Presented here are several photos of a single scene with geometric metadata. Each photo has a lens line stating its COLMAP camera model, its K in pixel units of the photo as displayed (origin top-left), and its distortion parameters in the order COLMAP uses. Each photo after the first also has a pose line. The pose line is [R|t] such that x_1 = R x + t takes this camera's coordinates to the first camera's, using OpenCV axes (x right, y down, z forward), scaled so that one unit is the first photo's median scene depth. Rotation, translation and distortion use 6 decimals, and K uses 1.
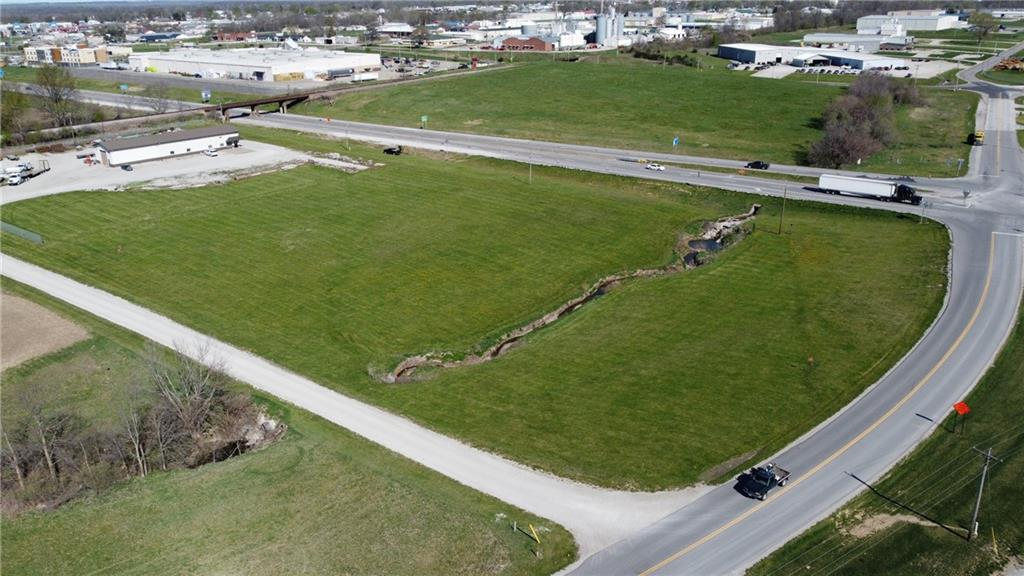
lens RADIAL K [[772.1, 0, 512.5], [0, 772.1, 287.4], [0, 0, 1]] dist [0.000499, -0.009572]
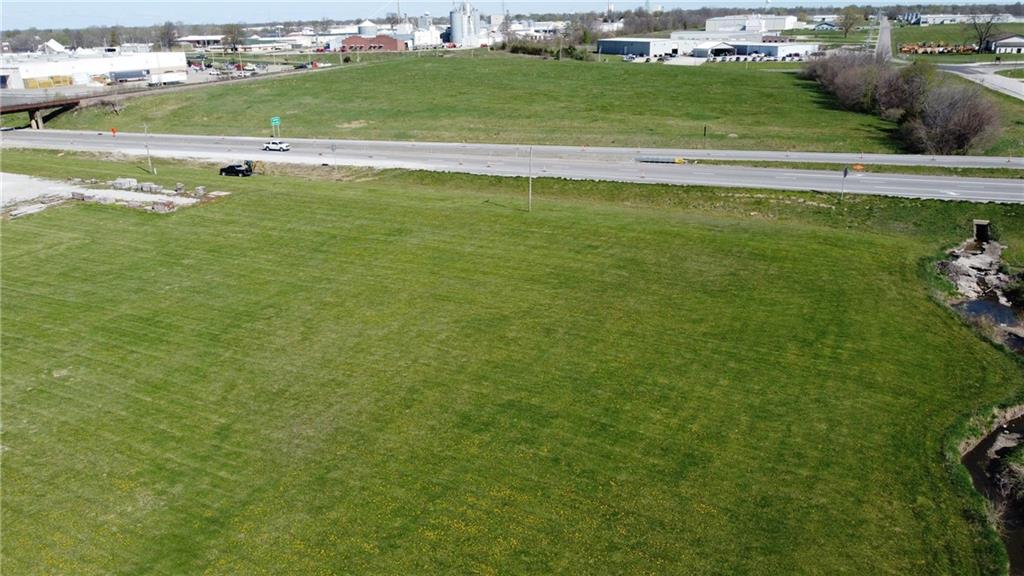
lens RADIAL K [[772.1, 0, 511.2], [0, 772.1, 290.6], [0, 0, 1]] dist [0.000499, -0.009572]
pose [[0.972018, -0.088954, 0.217412, -0.073031], [0.095073, 0.995311, -0.017826, -0.047838], [-0.214807, 0.037997, 0.975917, 0.328074]]
